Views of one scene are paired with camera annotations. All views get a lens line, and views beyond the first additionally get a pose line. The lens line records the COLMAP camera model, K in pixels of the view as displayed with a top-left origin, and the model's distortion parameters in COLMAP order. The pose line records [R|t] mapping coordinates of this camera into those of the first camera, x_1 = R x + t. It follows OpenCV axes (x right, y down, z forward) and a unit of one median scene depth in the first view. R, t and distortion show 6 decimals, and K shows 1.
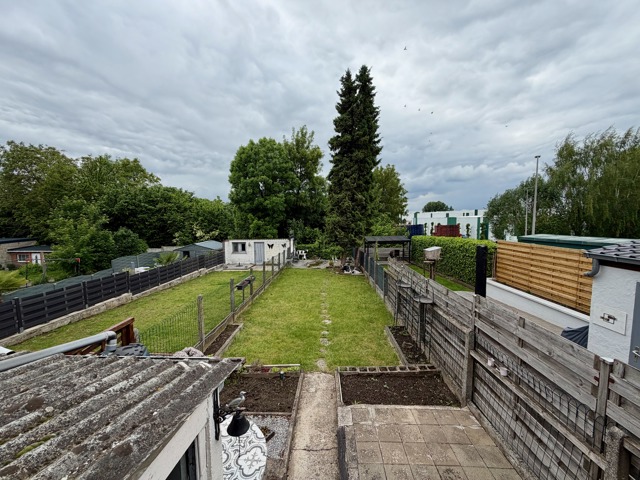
lens RADIAL K [[254.8, 0, 318.1], [0, 254.8, 240.2], [0, 0, 1]] dist [0.000608, -0.000188]
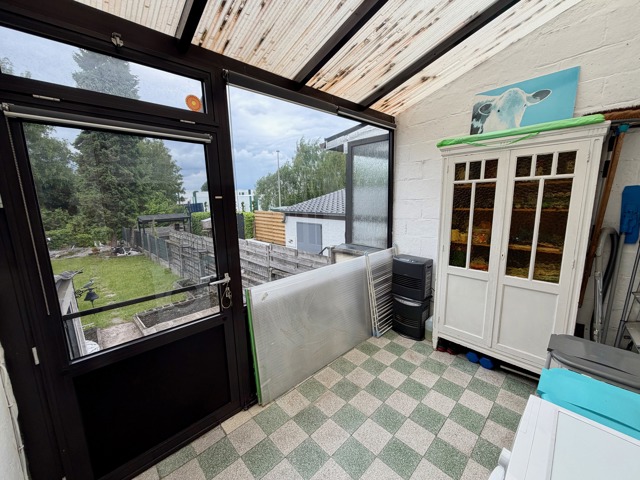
lens RADIAL K [[254.8, 0, 317.5], [0, 254.8, 240.4], [0, 0, 1]] dist [0.000608, -0.000188]
pose [[0.691701, -0.125143, 0.711259, -0.039956], [0.066966, 0.991743, 0.109369, 0.019714], [-0.719073, -0.028021, 0.694369, -0.131822]]
